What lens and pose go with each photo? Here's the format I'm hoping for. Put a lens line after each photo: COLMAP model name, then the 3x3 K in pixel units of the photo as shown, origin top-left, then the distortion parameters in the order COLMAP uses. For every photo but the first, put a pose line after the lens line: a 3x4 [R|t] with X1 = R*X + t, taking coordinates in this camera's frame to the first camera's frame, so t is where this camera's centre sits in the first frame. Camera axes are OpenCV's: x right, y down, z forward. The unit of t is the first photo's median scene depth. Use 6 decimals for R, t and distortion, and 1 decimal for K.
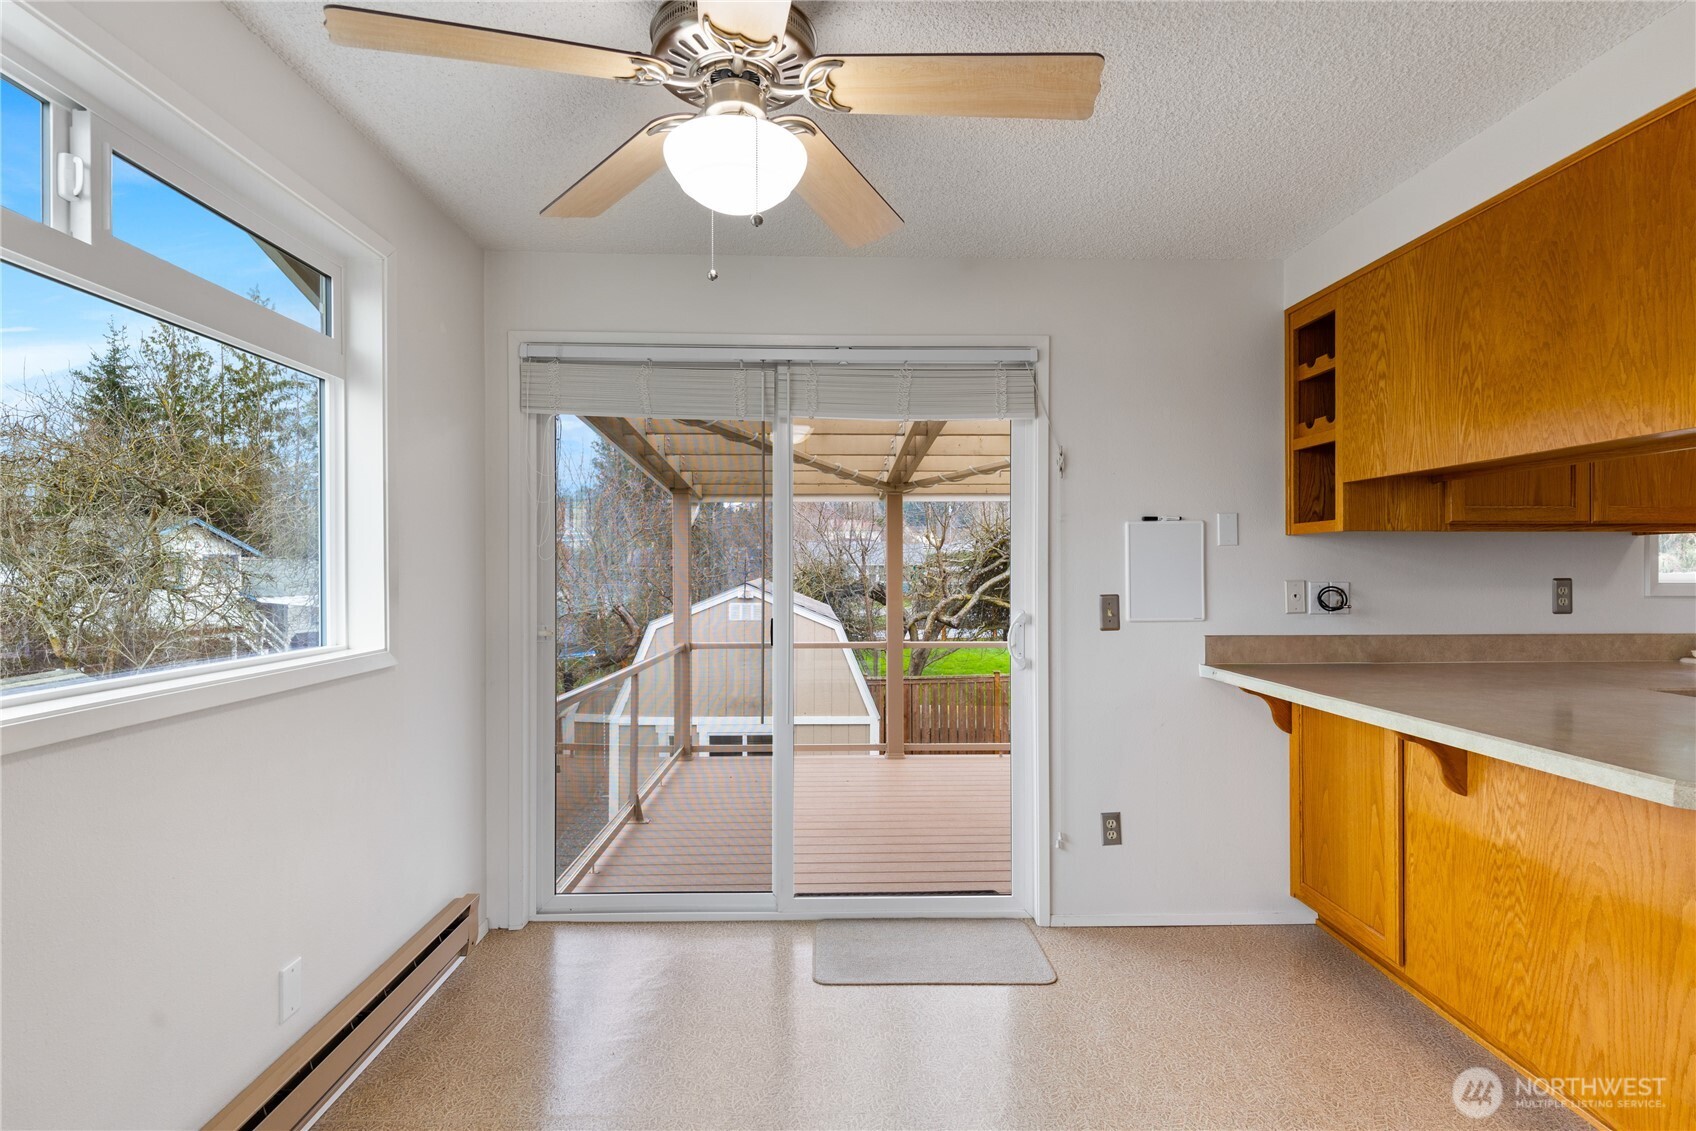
lens RADIAL K [[880.0, 0, 847.8], [0, 880.0, 569.9], [0, 0, 1]] dist [0.014192, -0.015025]
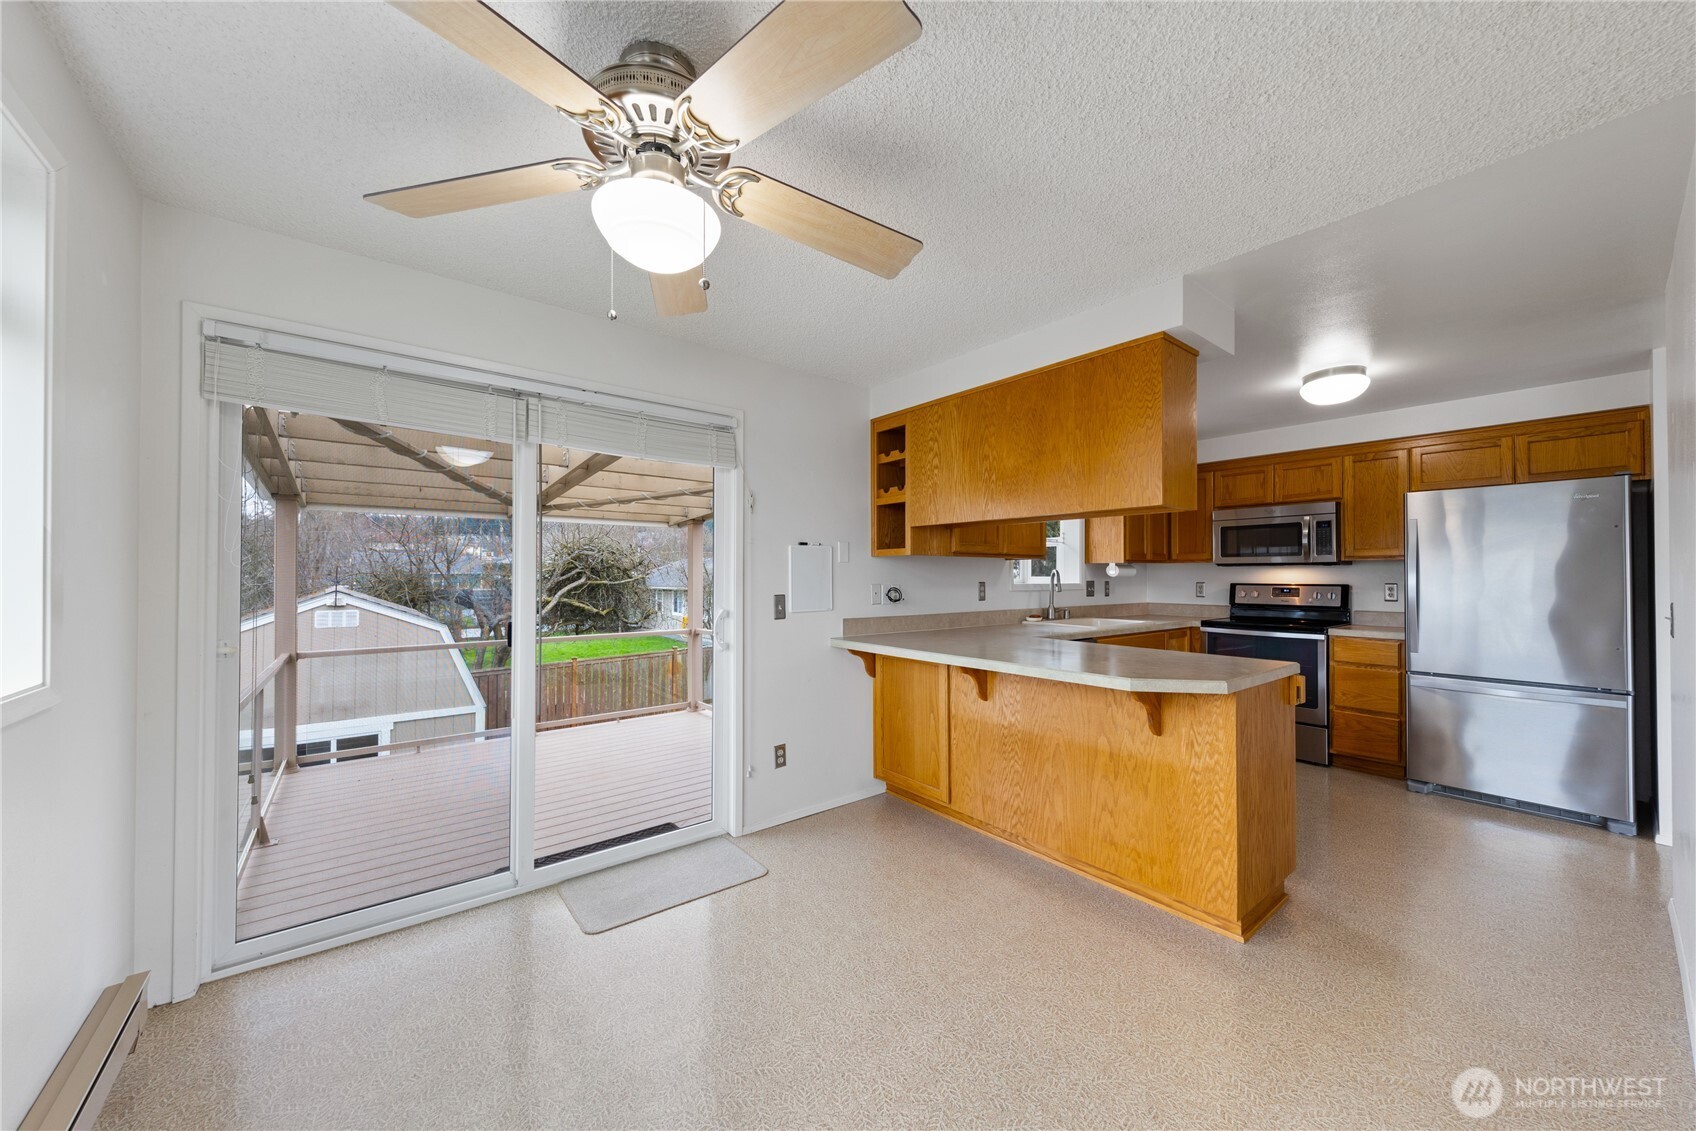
lens RADIAL K [[620.4, 0, 869.6], [0, 620.4, 568.2], [0, 0, 1]] dist [0.027066, -0.013455]
pose [[0.784716, 0.009285, 0.619786, -0.228506], [0.000282, 0.999882, -0.015337, -0.000190], [-0.619856, 0.012210, 0.784621, 0.104163]]
